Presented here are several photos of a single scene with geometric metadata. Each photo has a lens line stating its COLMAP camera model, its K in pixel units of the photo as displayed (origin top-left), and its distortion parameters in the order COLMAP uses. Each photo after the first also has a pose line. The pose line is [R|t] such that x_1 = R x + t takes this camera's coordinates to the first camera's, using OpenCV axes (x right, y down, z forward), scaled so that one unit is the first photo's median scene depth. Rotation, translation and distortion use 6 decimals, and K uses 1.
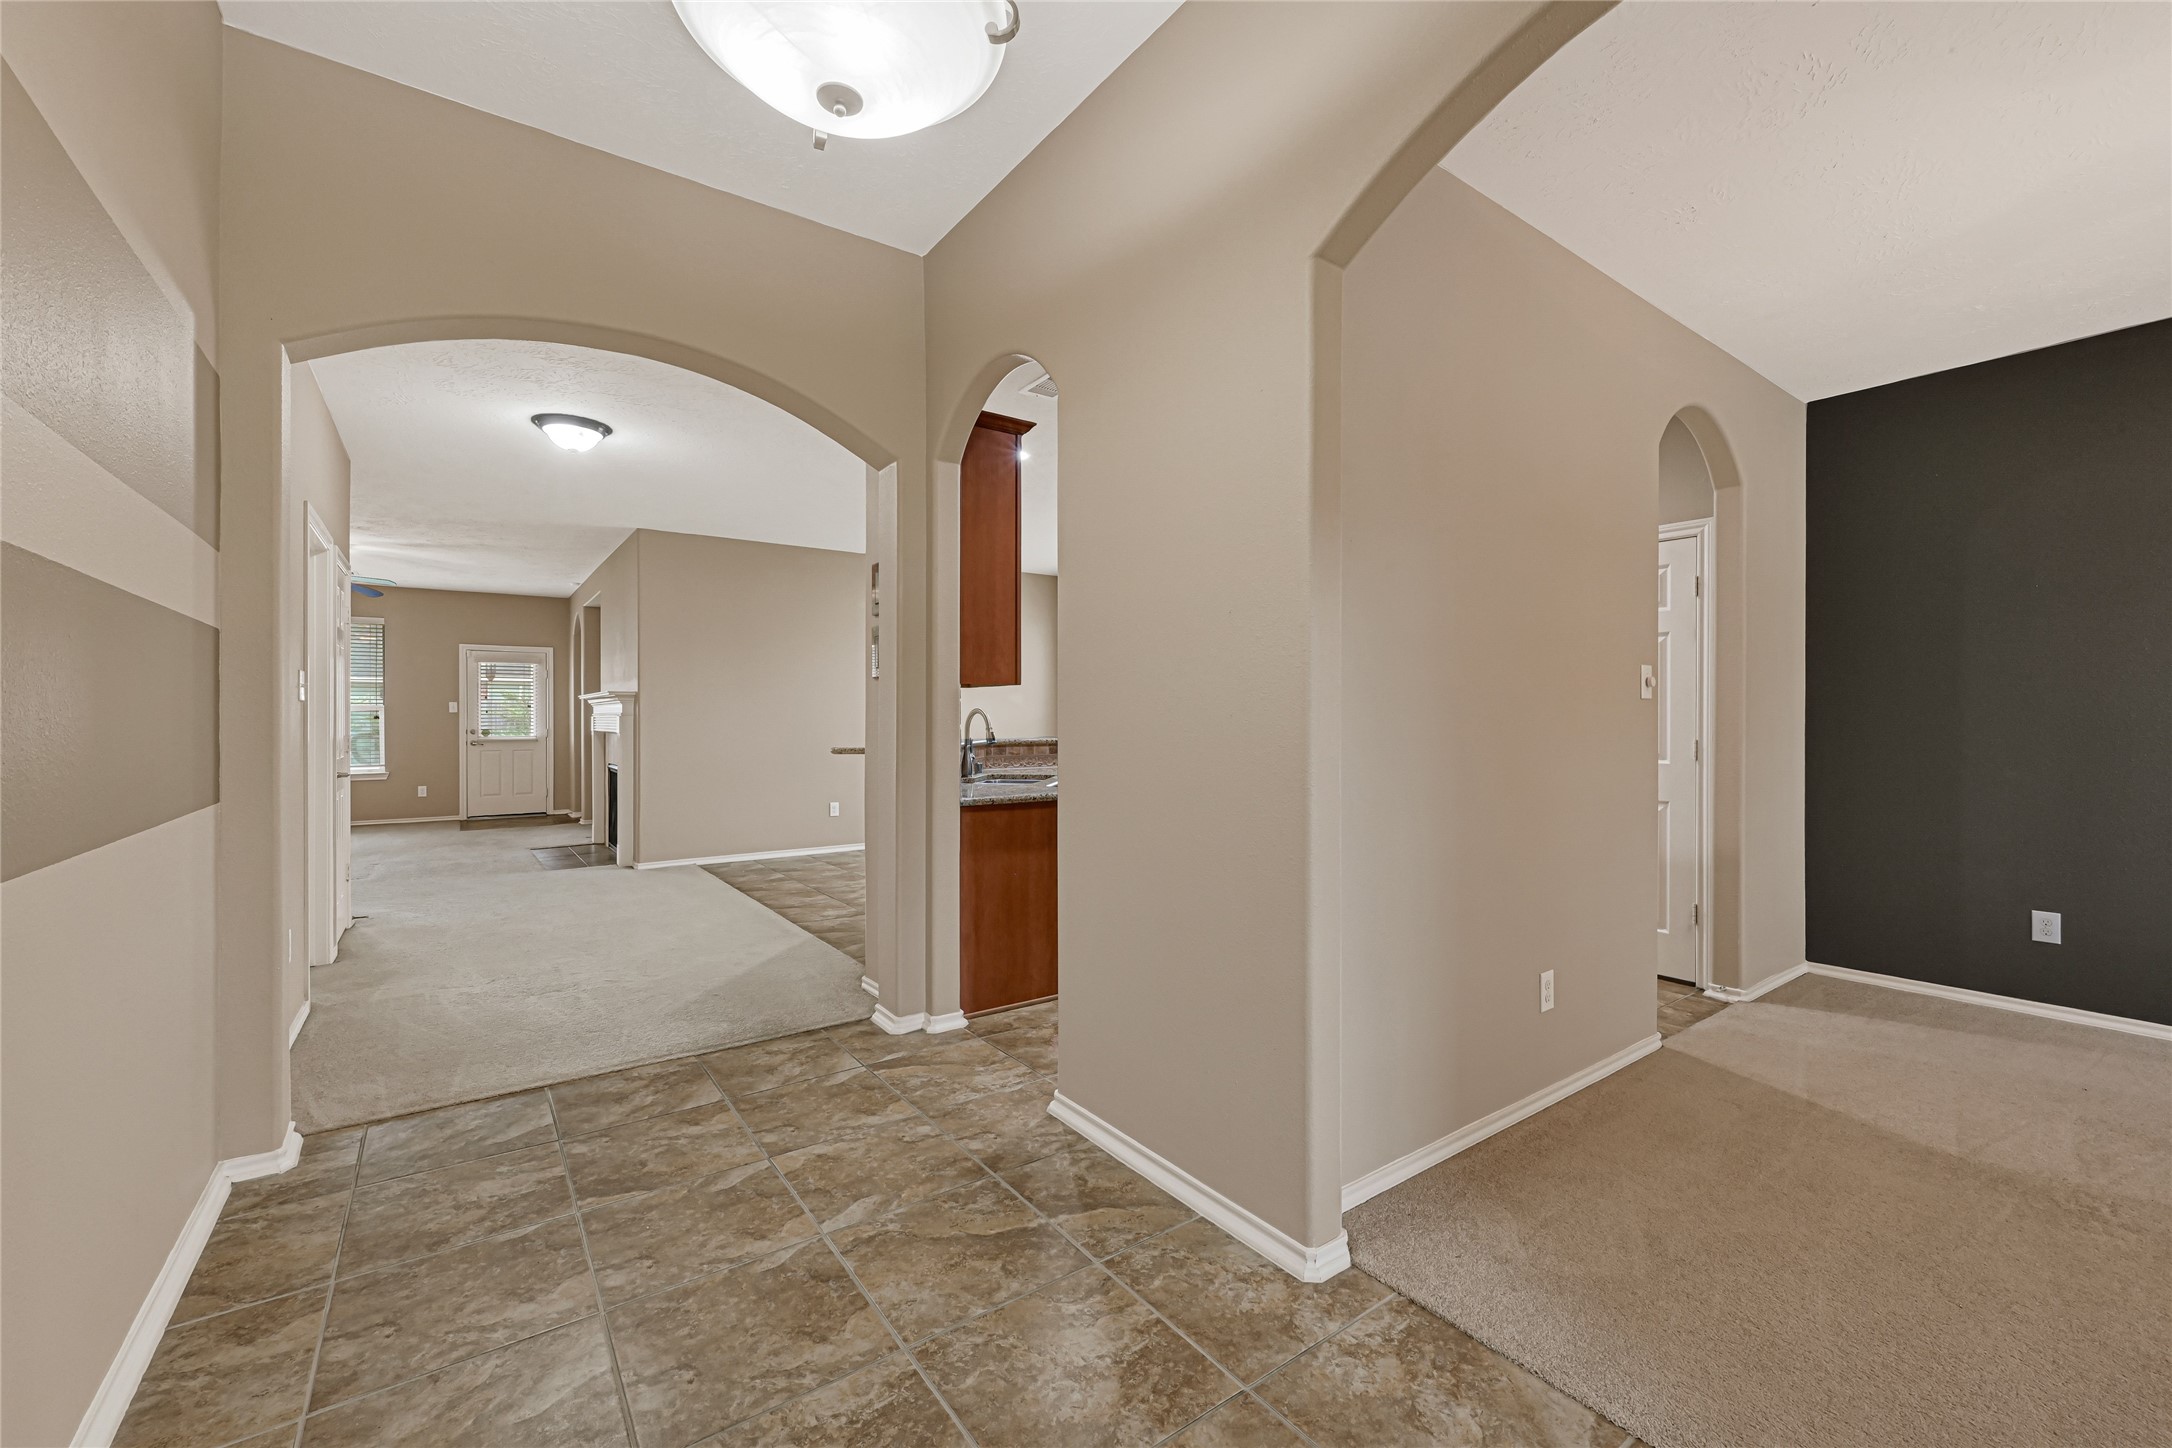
lens RADIAL K [[905.2, 0, 1088.6], [0, 905.2, 715.7], [0, 0, 1]] dist [0.000558, 0.000400]
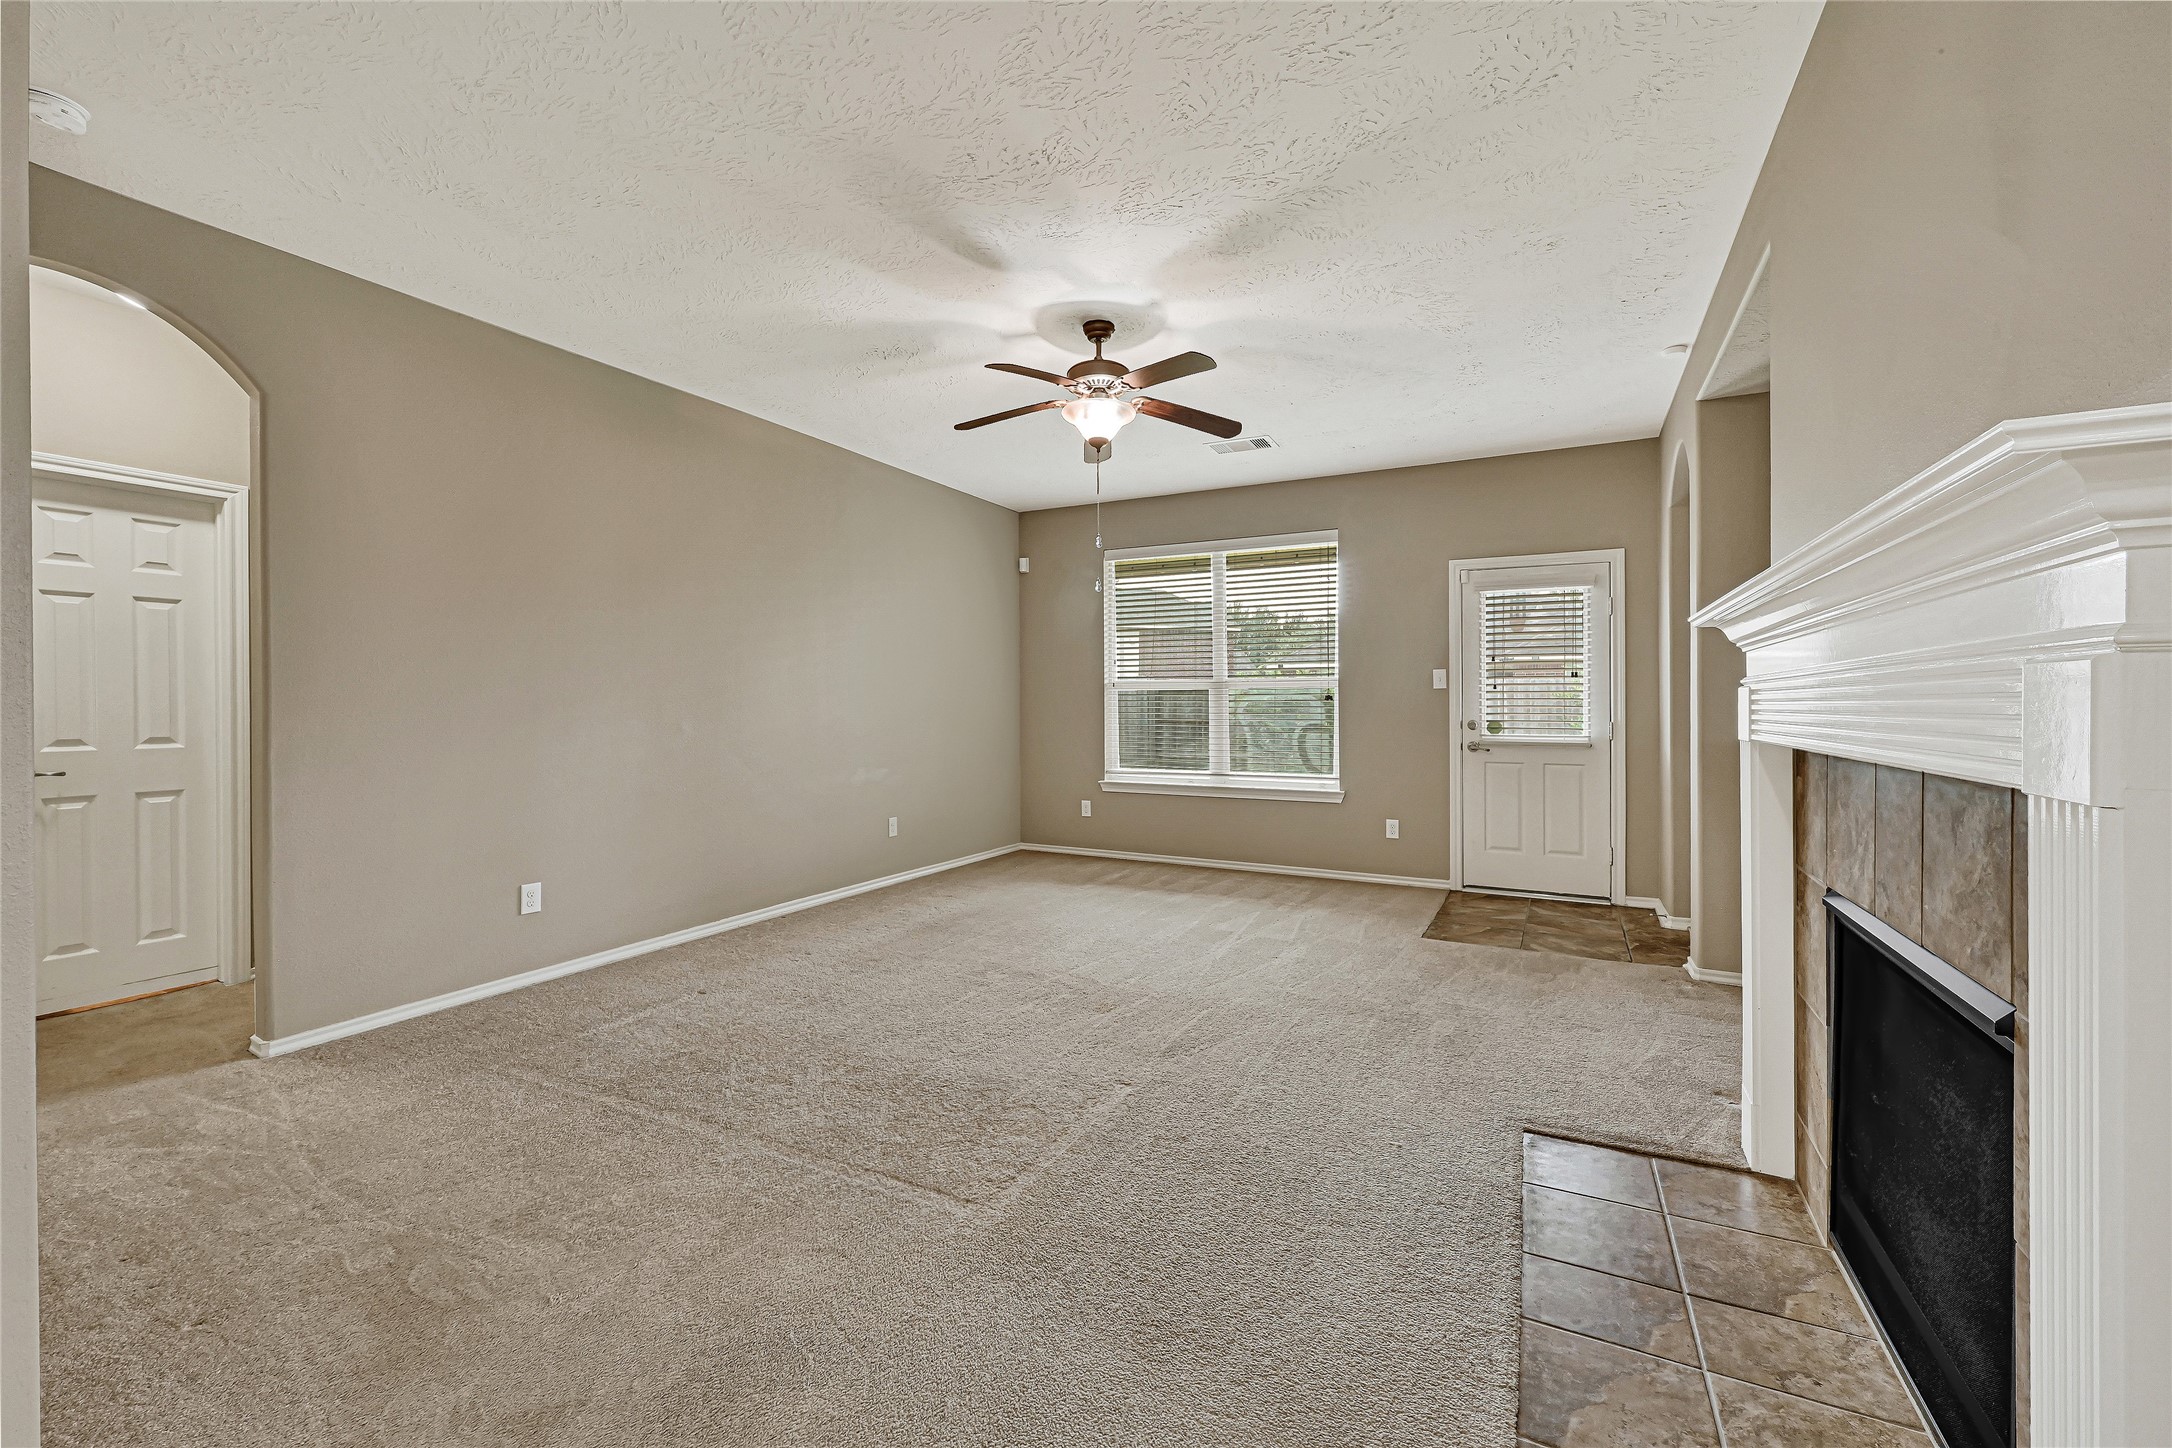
lens RADIAL K [[905.2, 0, 1077.6], [0, 905.2, 702.4], [0, 0, 1]] dist [0.000558, 0.000400]
pose [[0.451631, 0.002563, -0.892201, -0.382107], [-0.000364, 0.999996, 0.002688, 0.003758], [0.892205, -0.000889, 0.451631, 0.678878]]
